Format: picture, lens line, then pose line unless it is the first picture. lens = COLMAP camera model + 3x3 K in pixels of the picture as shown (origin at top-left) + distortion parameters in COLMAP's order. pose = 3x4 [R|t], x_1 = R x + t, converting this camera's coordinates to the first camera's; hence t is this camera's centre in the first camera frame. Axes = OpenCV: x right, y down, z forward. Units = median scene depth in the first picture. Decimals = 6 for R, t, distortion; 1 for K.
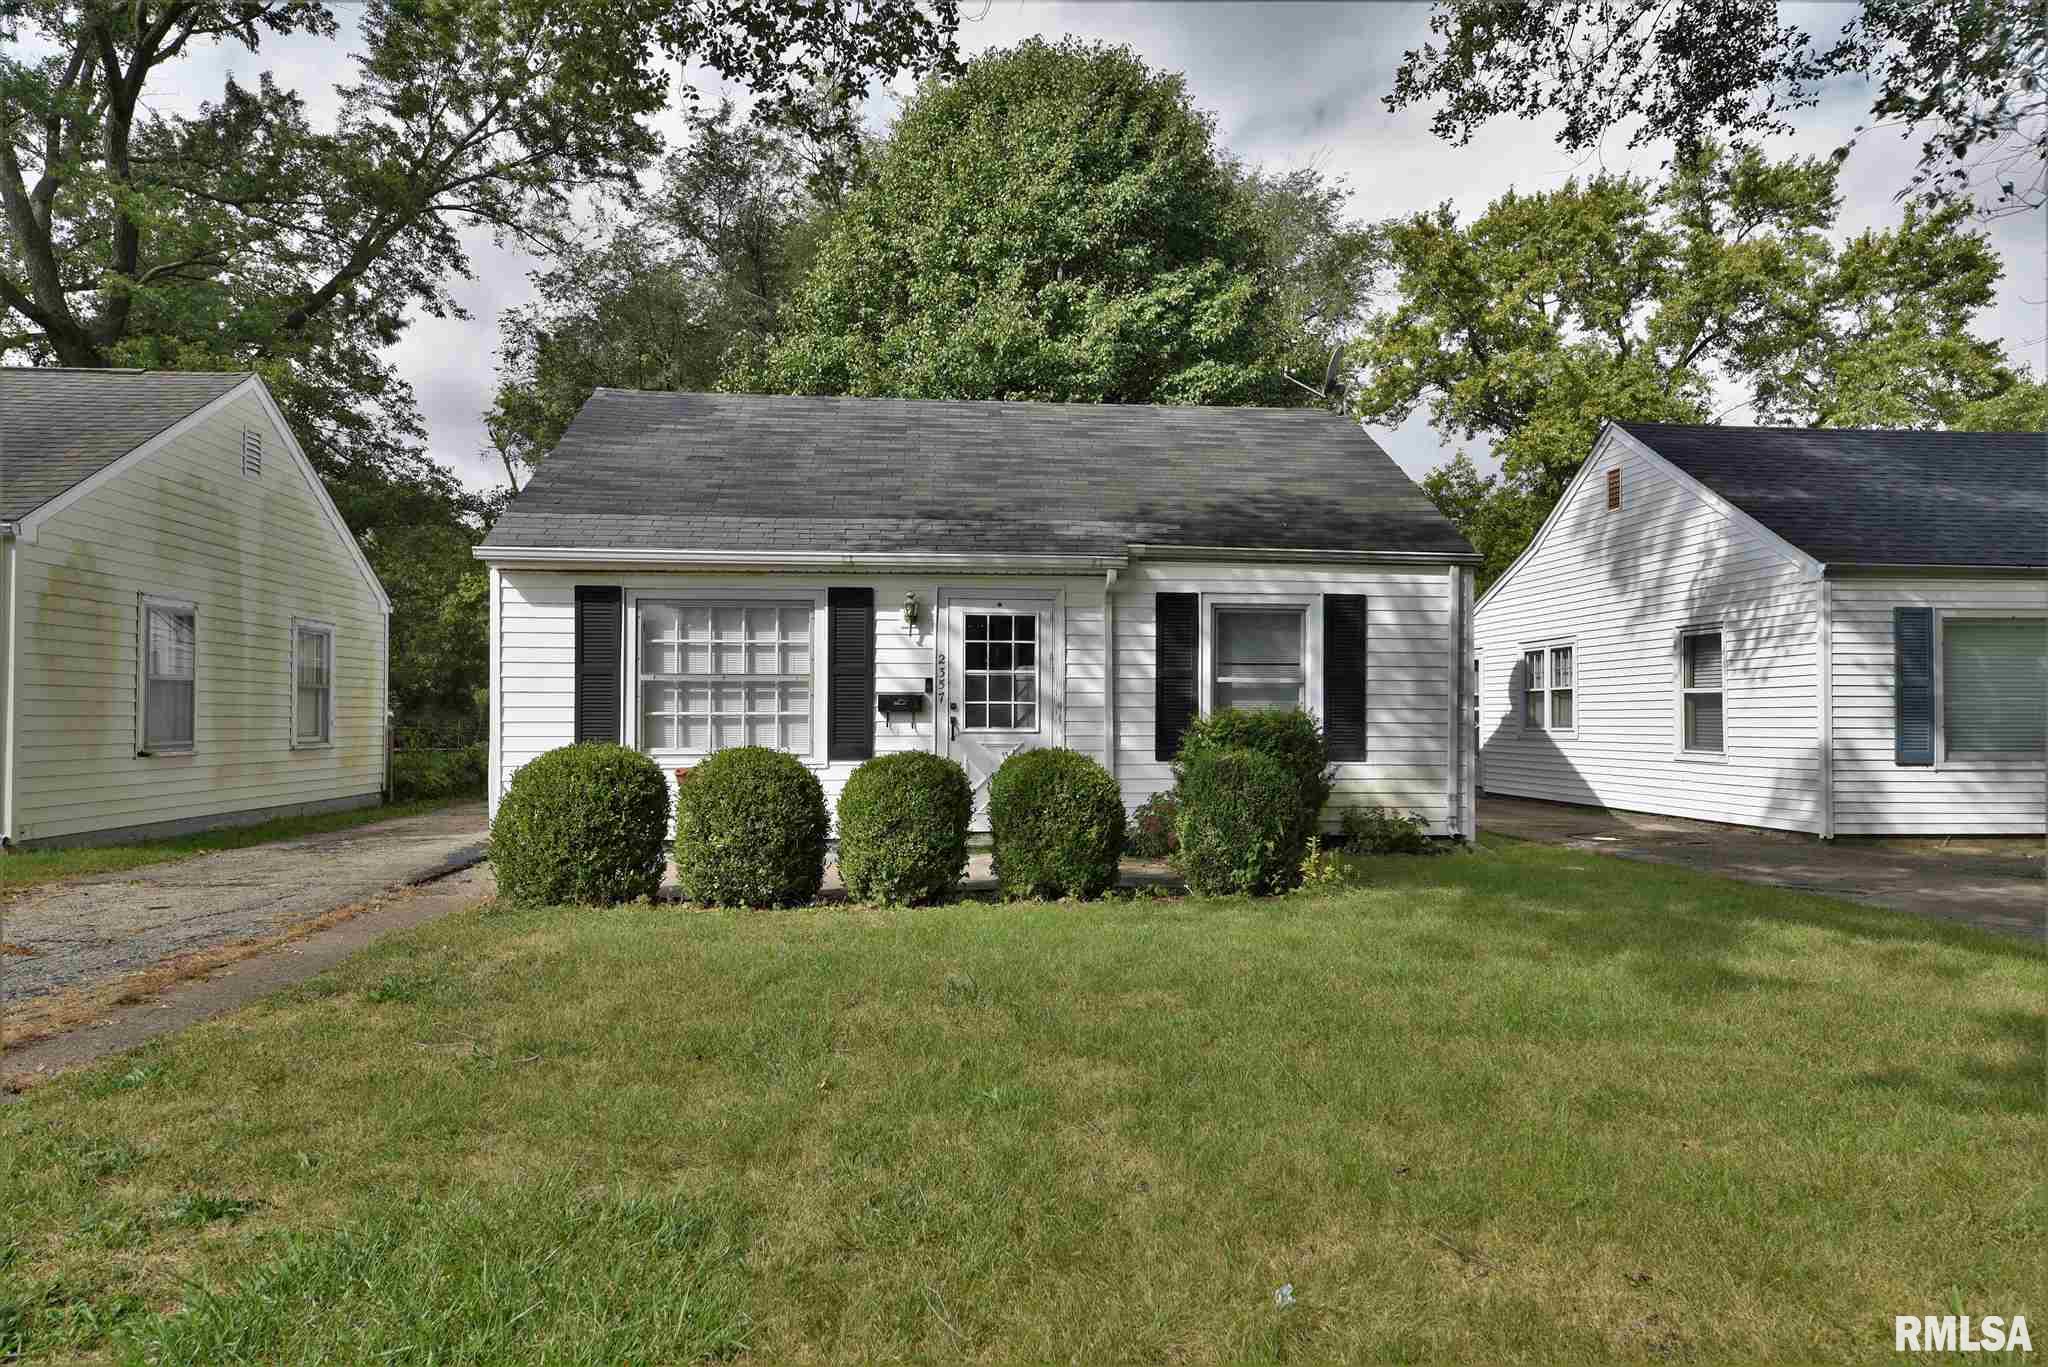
lens RADIAL K [[1293.4, 0, 1028.3], [0, 1293.4, 683.2], [0, 0, 1]] dist [0.008137, 0.002516]
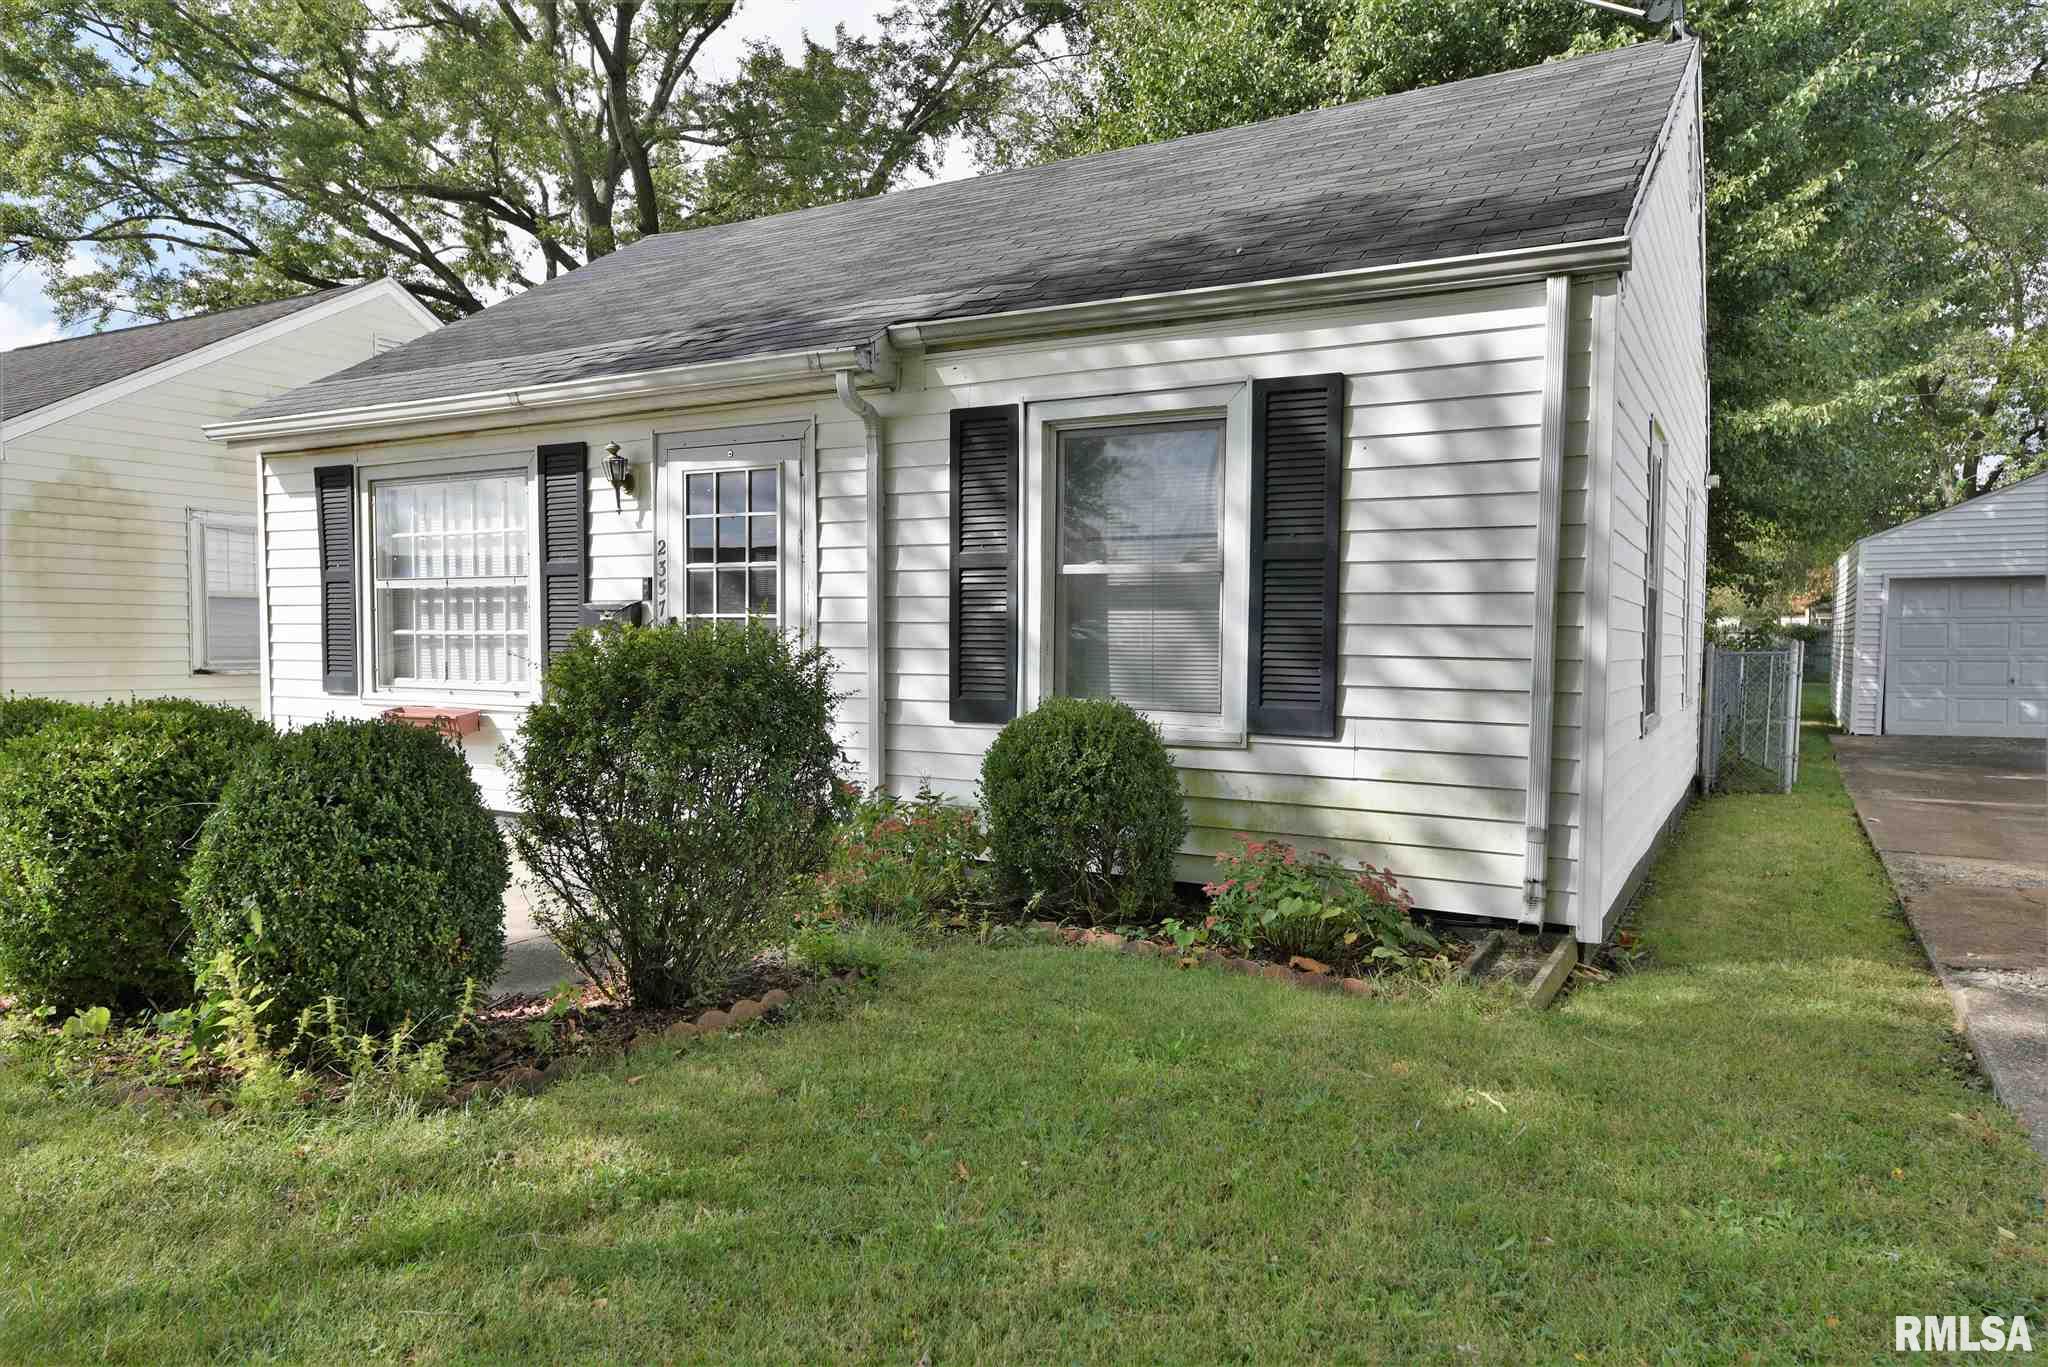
lens RADIAL K [[1293.4, 0, 1023.3], [0, 1293.4, 694.7], [0, 0, 1]] dist [0.008137, 0.002516]
pose [[0.828880, 0.029757, -0.558634, 0.427708], [0.008846, 0.997762, 0.066274, 0.012457], [0.559356, -0.059875, 0.826762, 0.565046]]
